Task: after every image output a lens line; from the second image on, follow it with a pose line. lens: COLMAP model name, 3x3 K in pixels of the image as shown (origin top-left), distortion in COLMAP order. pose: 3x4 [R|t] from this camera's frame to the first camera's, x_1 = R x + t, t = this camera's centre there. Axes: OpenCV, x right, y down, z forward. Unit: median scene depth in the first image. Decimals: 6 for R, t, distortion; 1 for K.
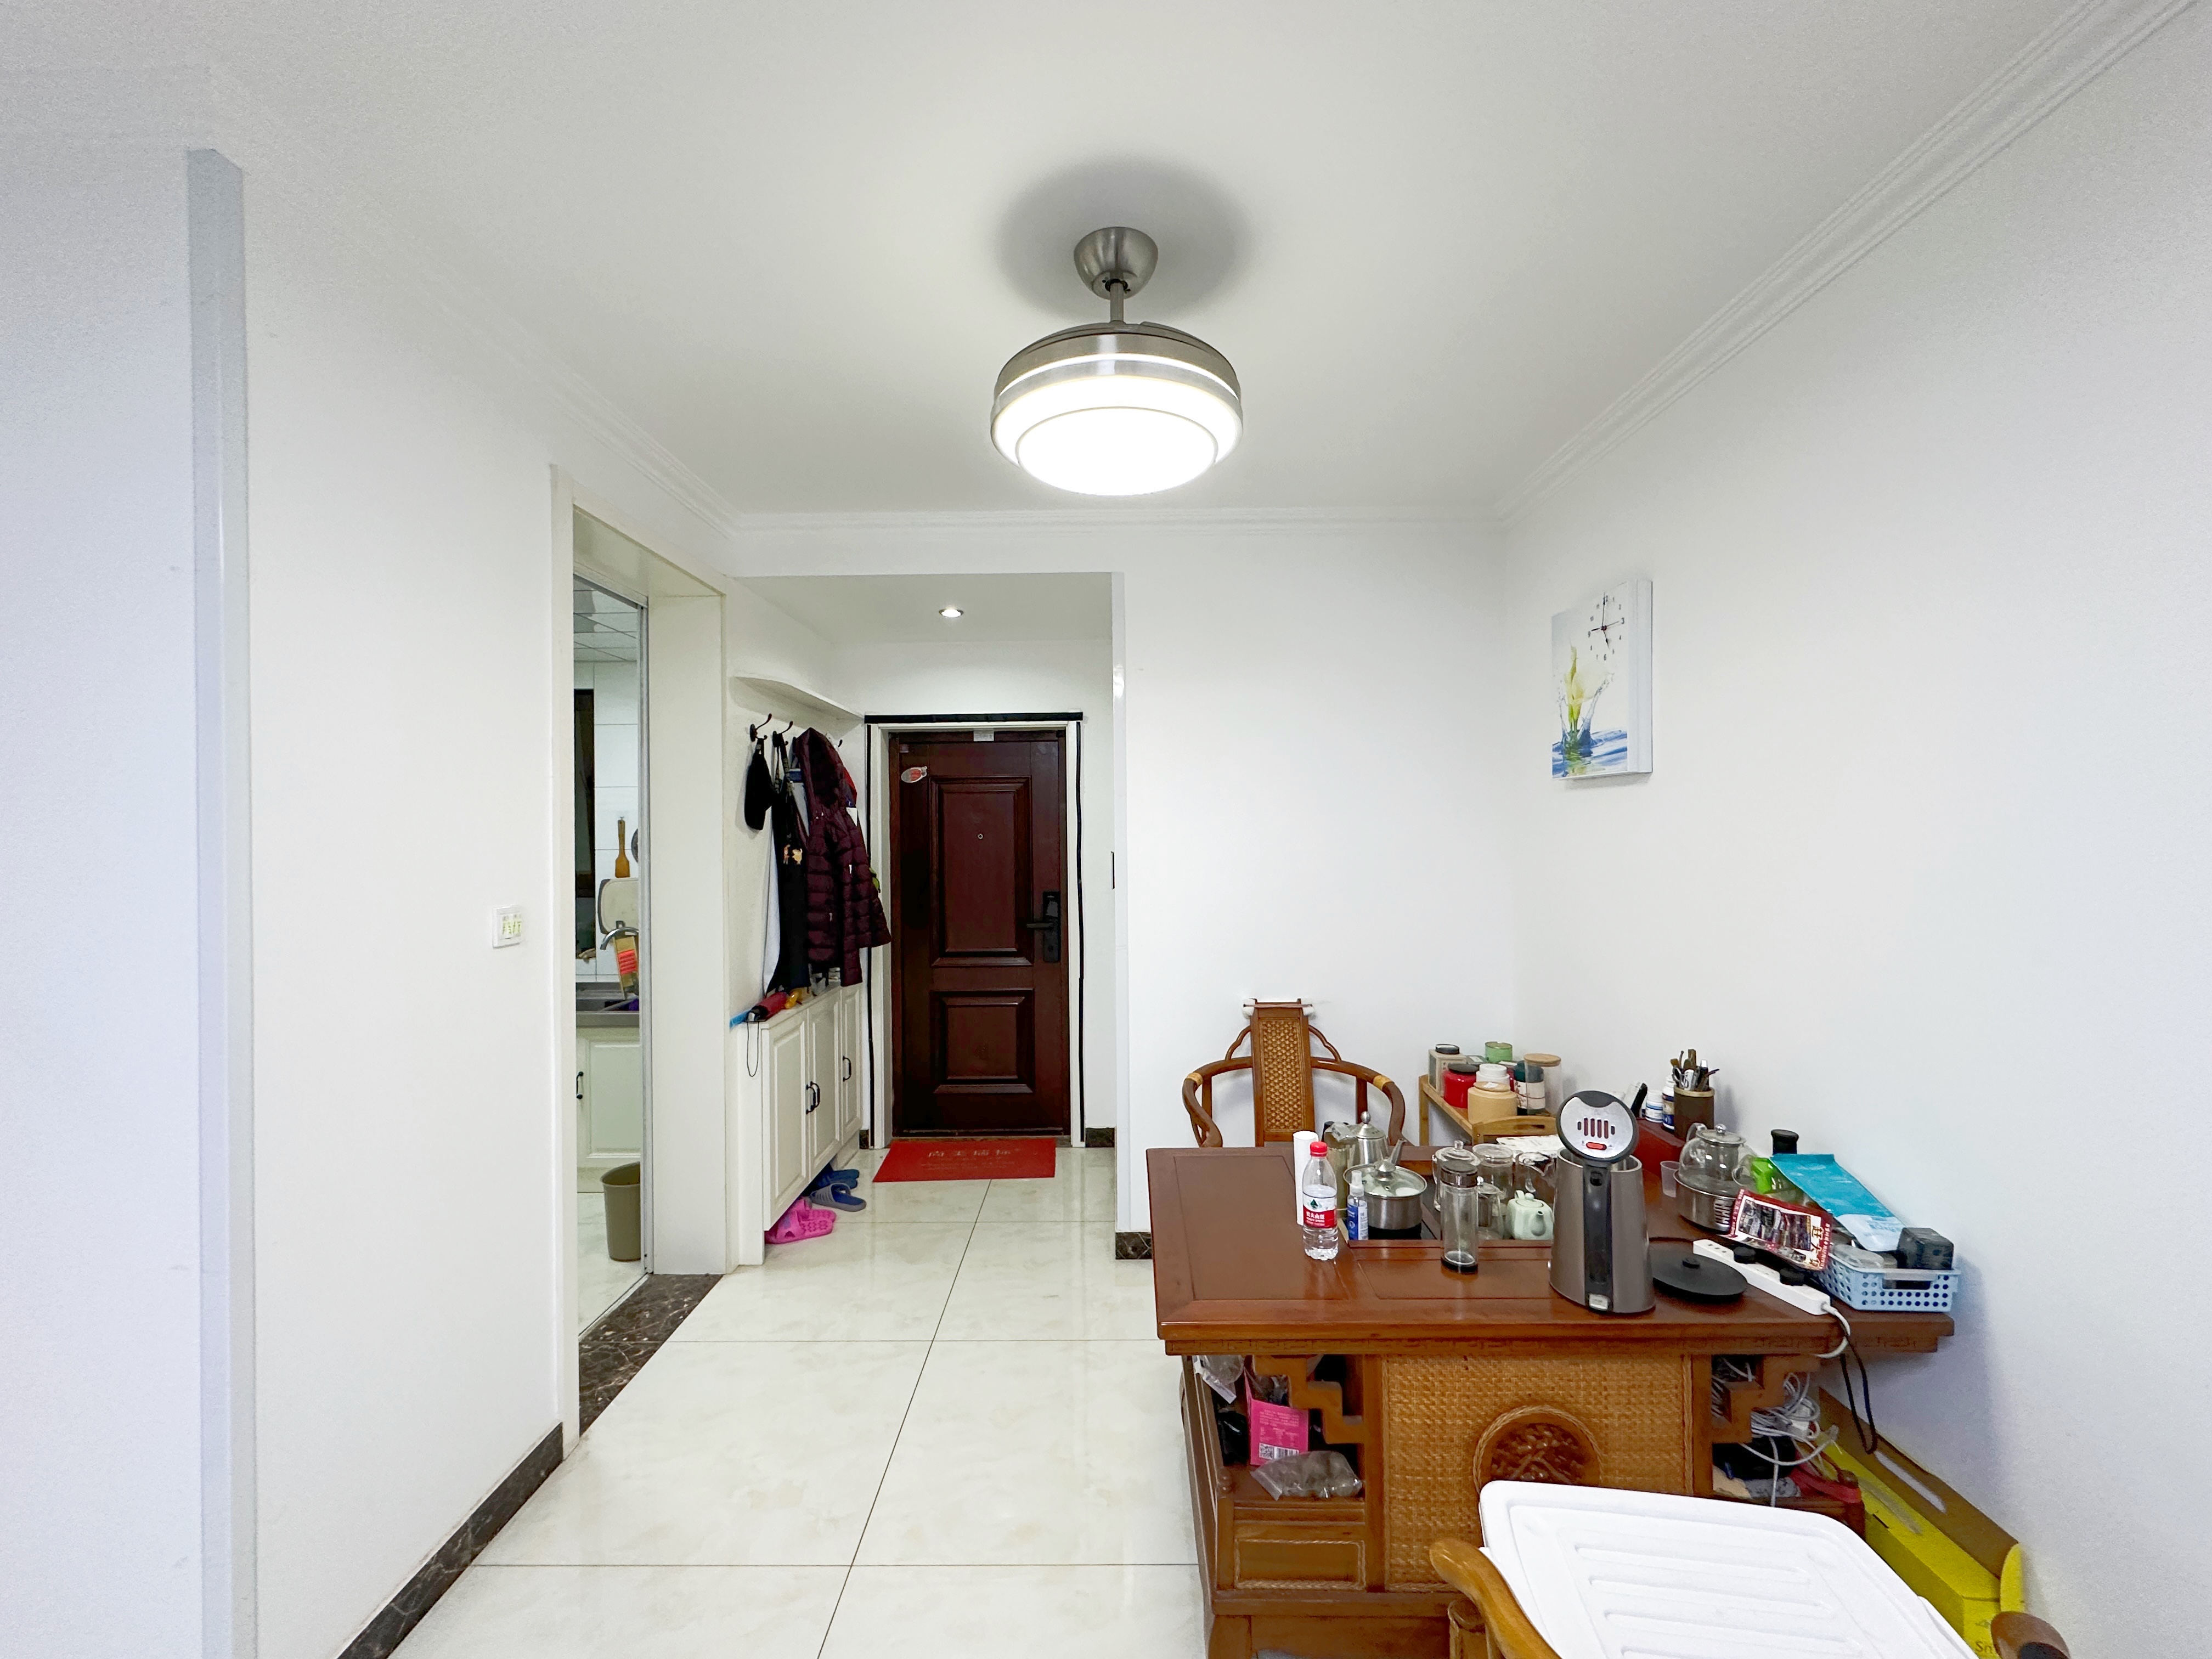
lens RADIAL K [[882.7, 0, 1103.0], [0, 882.7, 834.7], [0, 0, 1]] dist [-0.001595, -0.000211]
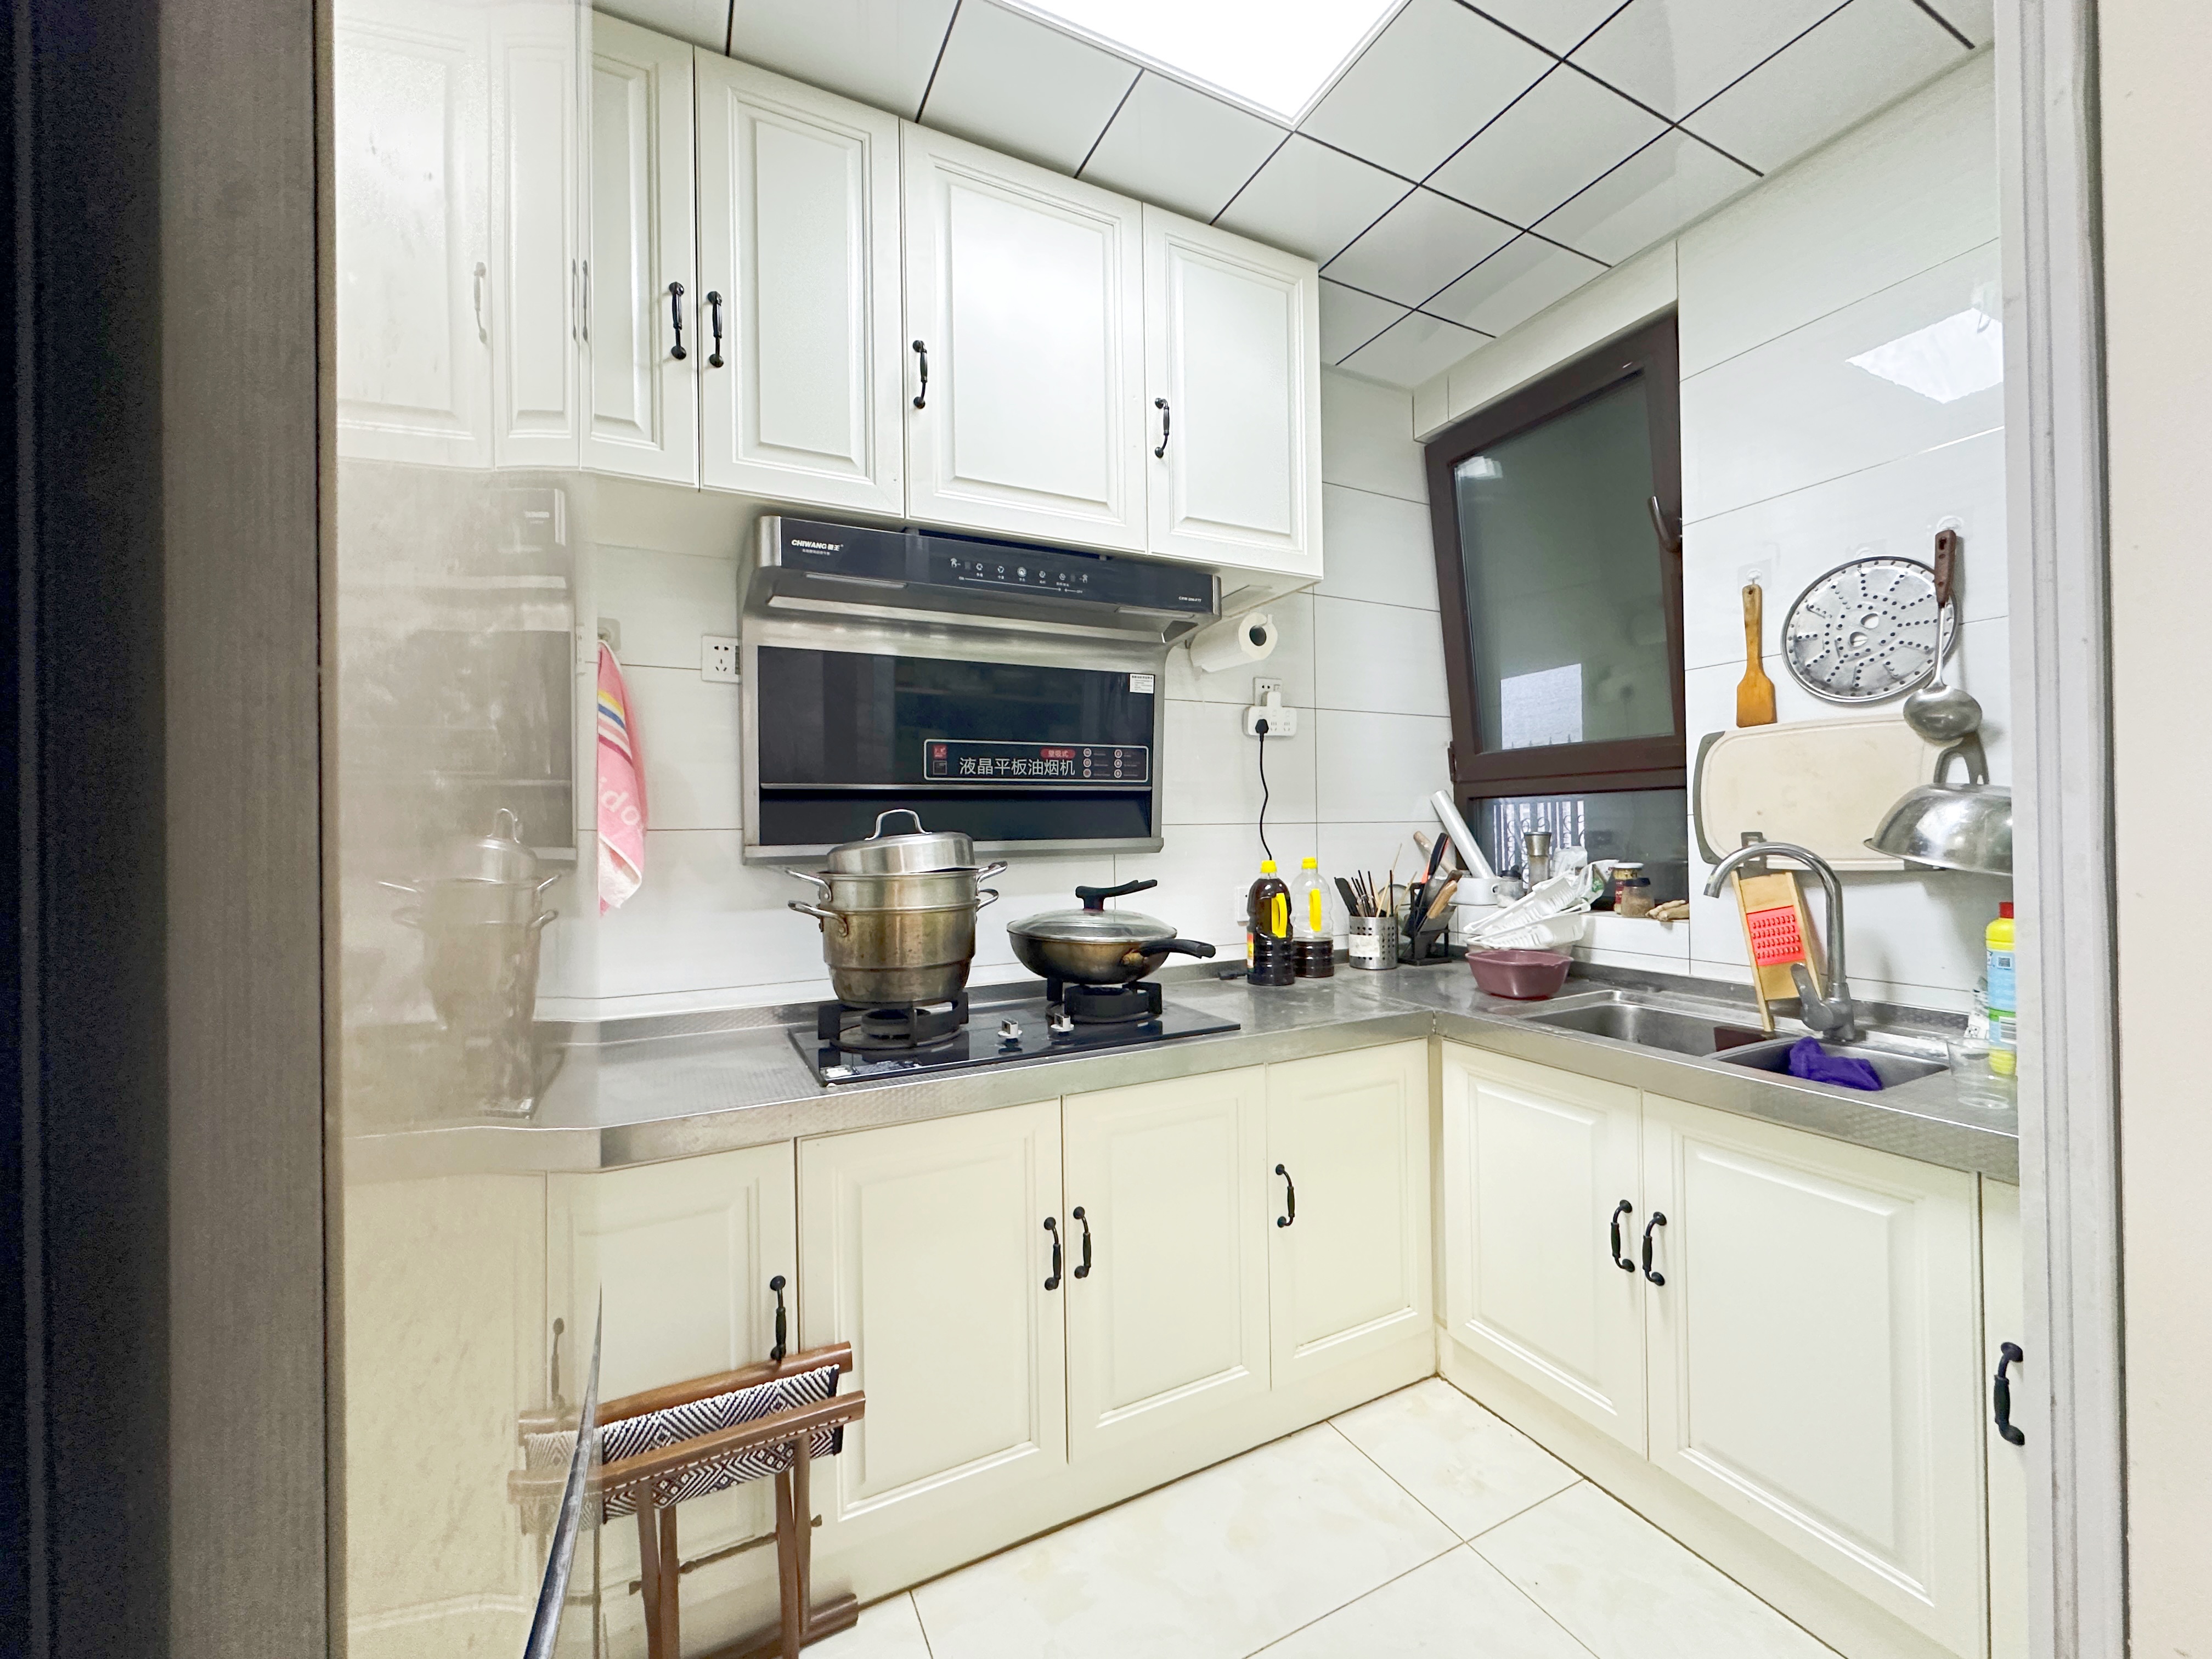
lens RADIAL K [[882.7, 0, 1103.2], [0, 882.7, 830.5], [0, 0, 1]] dist [-0.001595, -0.000211]
pose [[0.464652, -0.003657, -0.885486, -0.328719], [0.011275, 0.999935, 0.001787, 0.092680], [0.885422, -0.010814, 0.464663, 0.550773]]
